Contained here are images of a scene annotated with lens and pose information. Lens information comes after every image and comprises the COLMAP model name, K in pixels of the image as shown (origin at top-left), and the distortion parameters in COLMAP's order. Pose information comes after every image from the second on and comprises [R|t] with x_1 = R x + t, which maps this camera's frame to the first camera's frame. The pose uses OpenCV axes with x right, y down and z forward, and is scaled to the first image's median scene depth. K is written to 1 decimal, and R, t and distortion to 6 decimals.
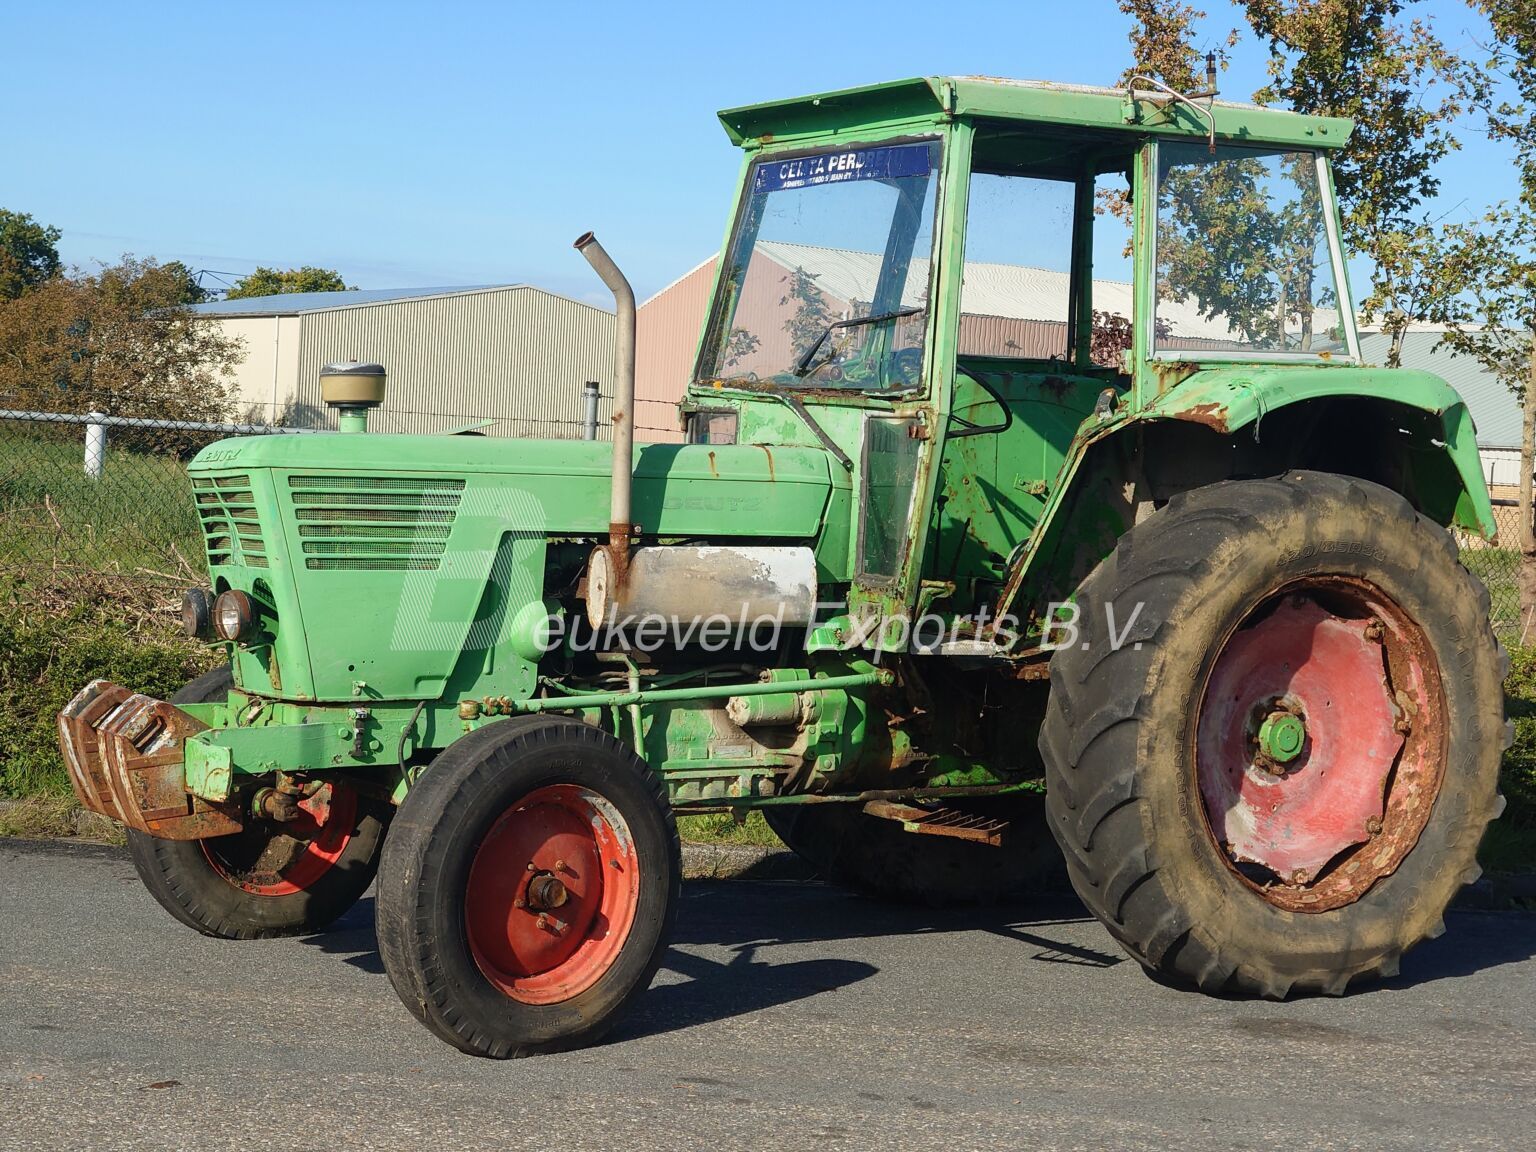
lens RADIAL K [[2649.4, 0, 768.0], [0, 2649.4, 576.0], [0, 0, 1]] dist [0.009335, -0.019621]
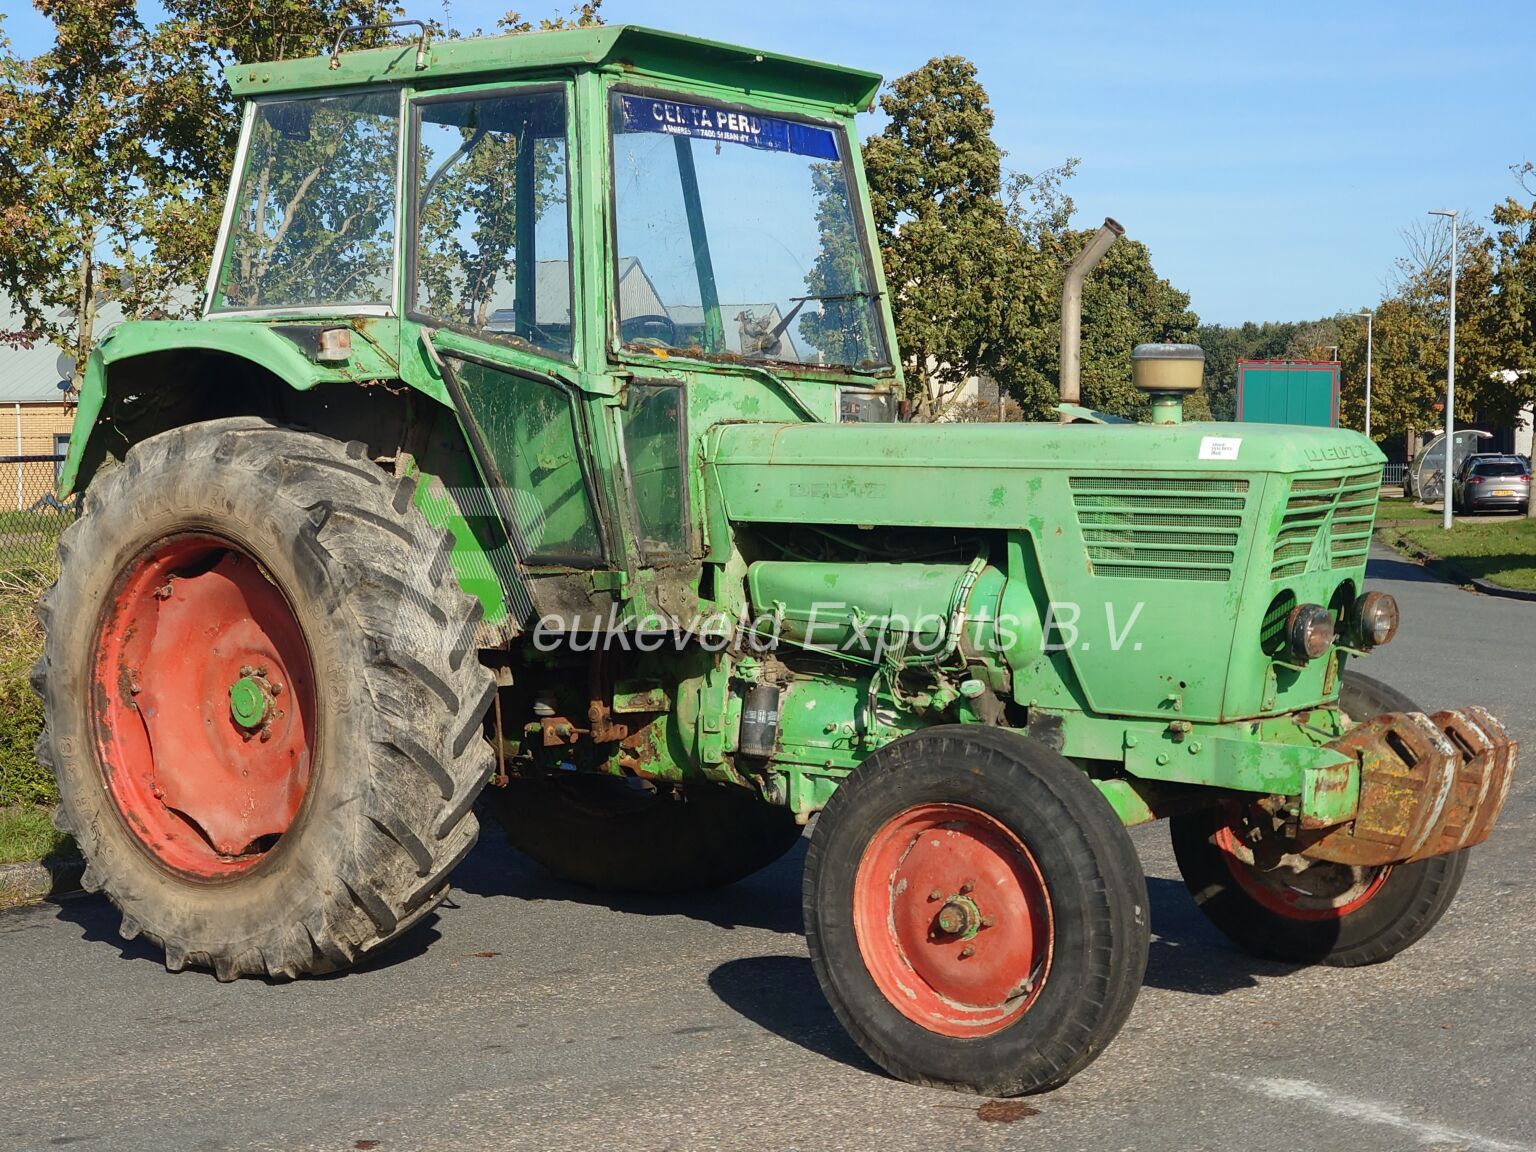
lens RADIAL K [[2649.4, 0, 768.0], [0, 2649.4, 576.0], [0, 0, 1]] dist [0.009335, -0.019621]
pose [[-0.343210, -0.087920, 0.935135, -0.883251], [0.026057, 0.994335, 0.103049, -0.092099], [-0.938897, 0.059735, -0.338975, 1.325594]]
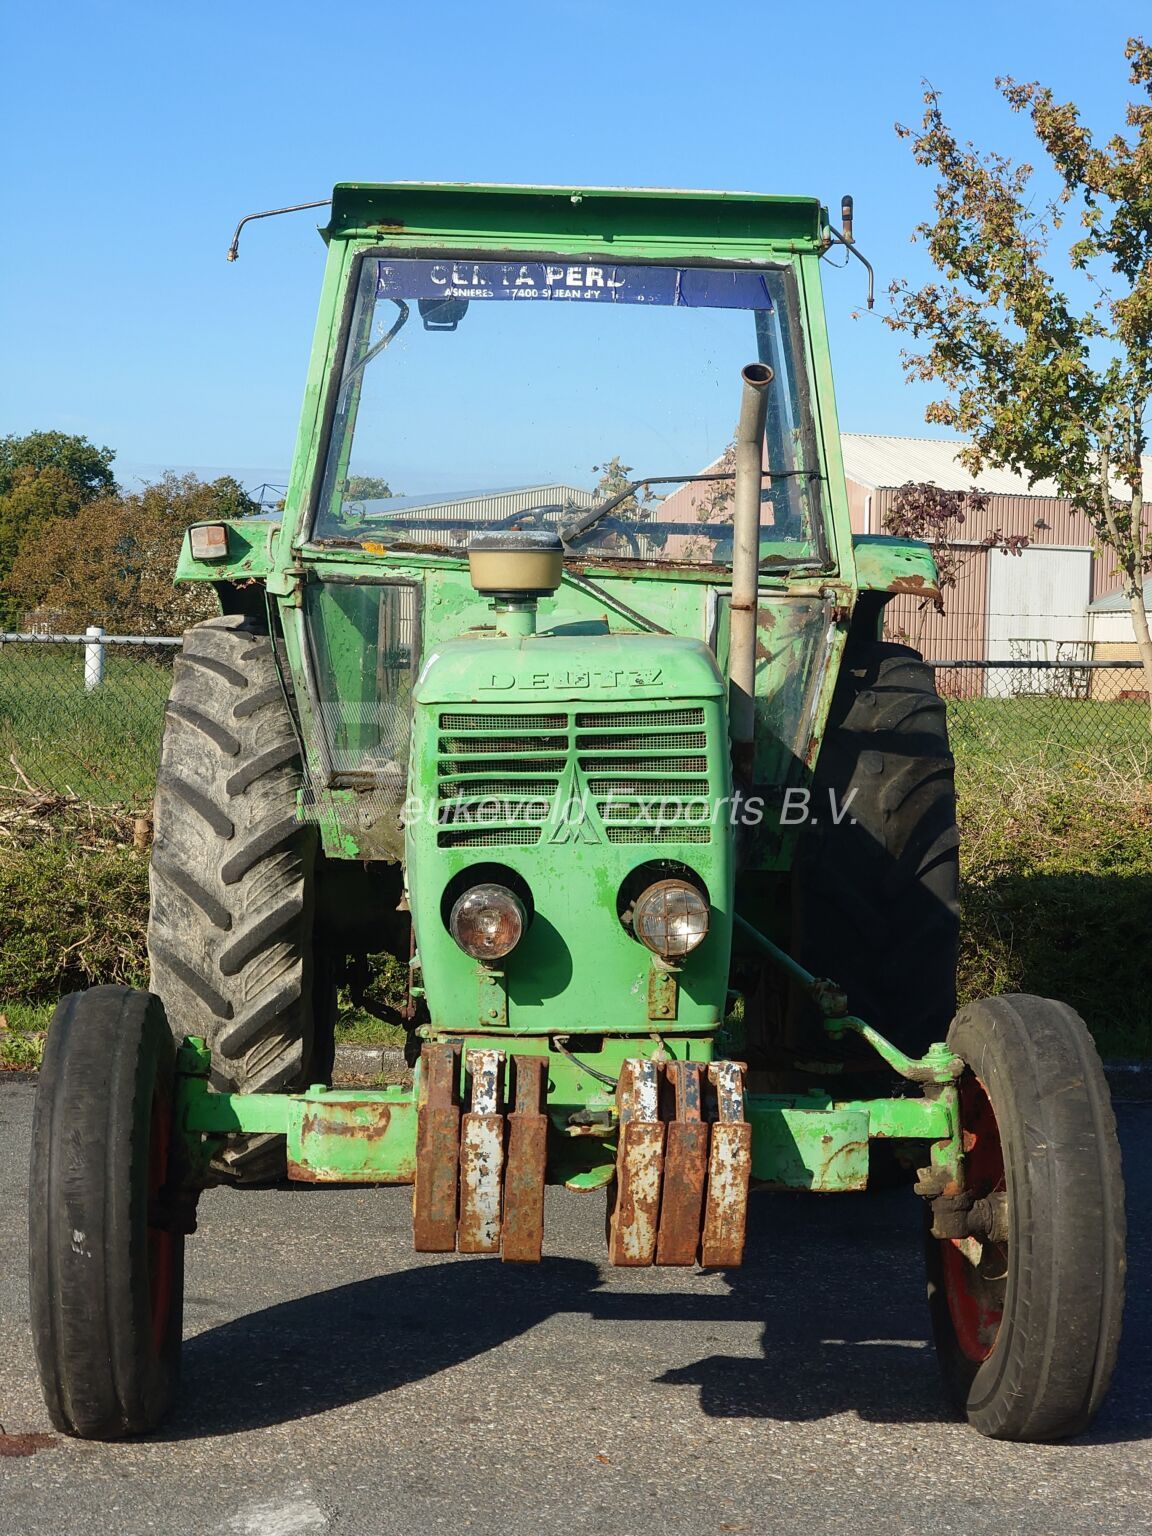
lens RADIAL K [[2649.4, 0, 576.0], [0, 2649.4, 768.0], [0, 0, 1]] dist [0.009335, -0.019621]
pose [[0.513908, -0.077694, 0.854319, -0.678531], [0.036080, 0.996967, 0.068963, -0.062308], [-0.857086, -0.004617, 0.515153, 0.583878]]
